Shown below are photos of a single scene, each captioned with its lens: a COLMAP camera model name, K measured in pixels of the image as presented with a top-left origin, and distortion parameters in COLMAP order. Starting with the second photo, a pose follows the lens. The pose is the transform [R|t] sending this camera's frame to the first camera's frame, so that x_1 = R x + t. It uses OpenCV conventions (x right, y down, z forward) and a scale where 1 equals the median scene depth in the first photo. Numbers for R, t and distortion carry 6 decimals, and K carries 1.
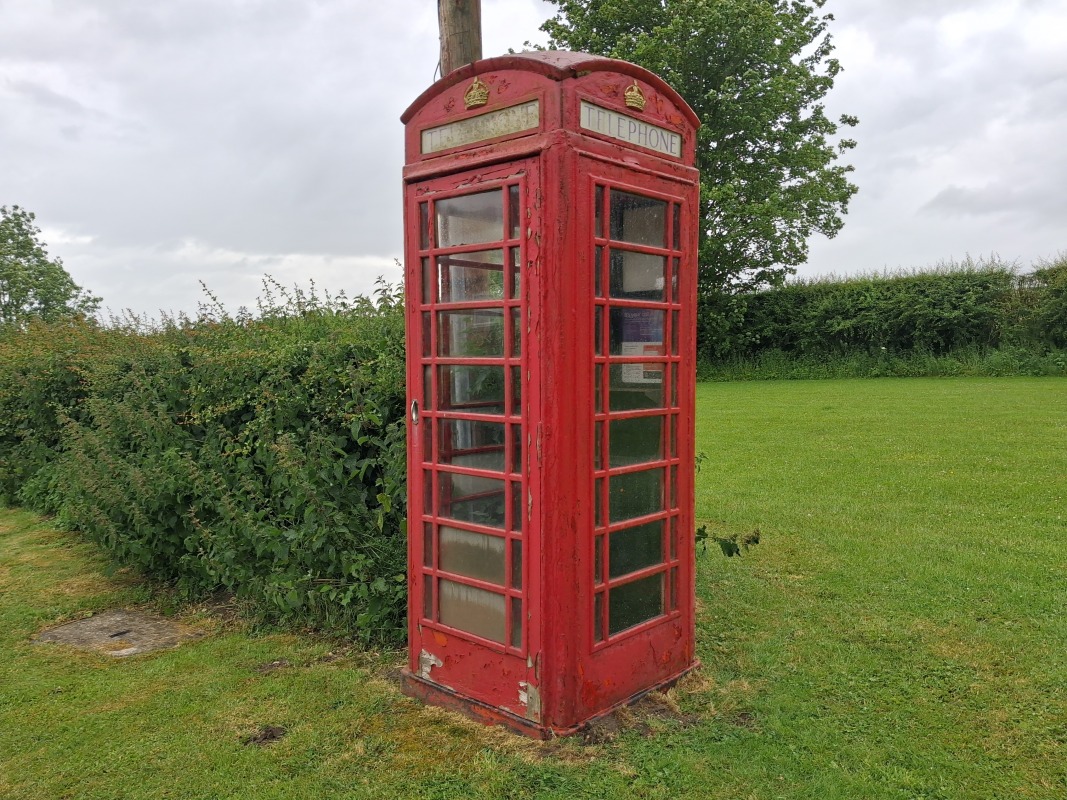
lens RADIAL K [[839.4, 0, 553.2], [0, 839.4, 388.6], [0, 0, 1]] dist [0.001265, -0.002181]
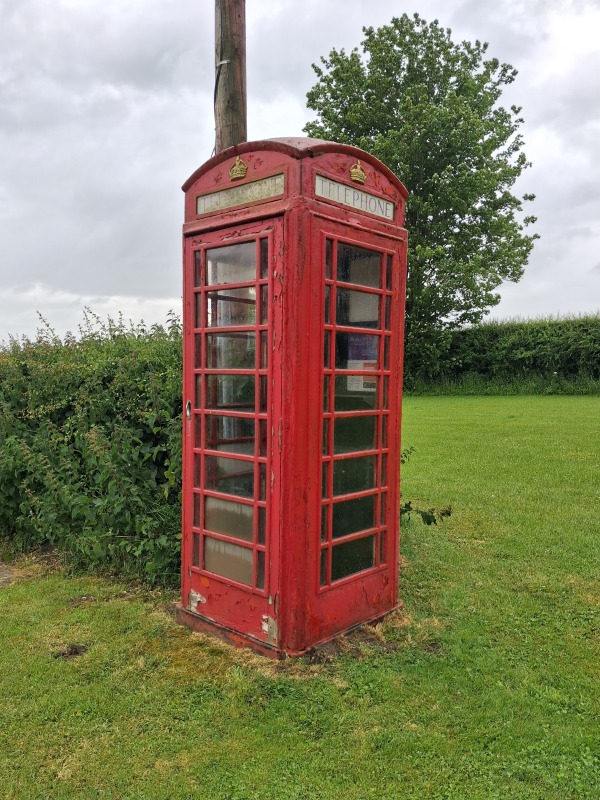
lens RADIAL K [[629.3, 0, 300.0], [0, 629.3, 400.0], [0, 0, 1]] dist [0.001265, -0.002181]
pose [[0.999754, 0.017218, -0.013995, 0.024000], [-0.017222, 0.999852, -0.000185, 0.009521], [0.013989, 0.000426, 0.999902, 0.011192]]
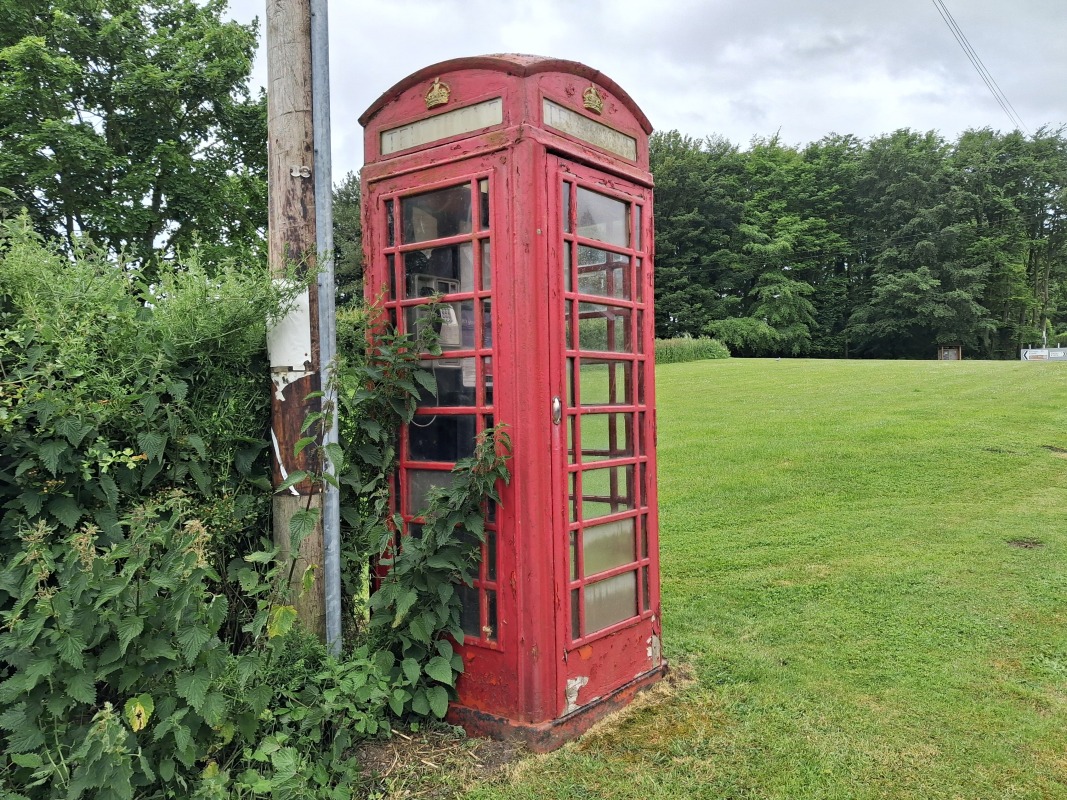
lens RADIAL K [[839.4, 0, 553.2], [0, 839.4, 388.6], [0, 0, 1]] dist [0.001265, -0.002181]
pose [[-0.077625, 0.013762, 0.996888, -1.040631], [0.057945, 0.998277, -0.009269, 0.012473], [-0.995297, 0.057046, -0.078288, 1.071262]]
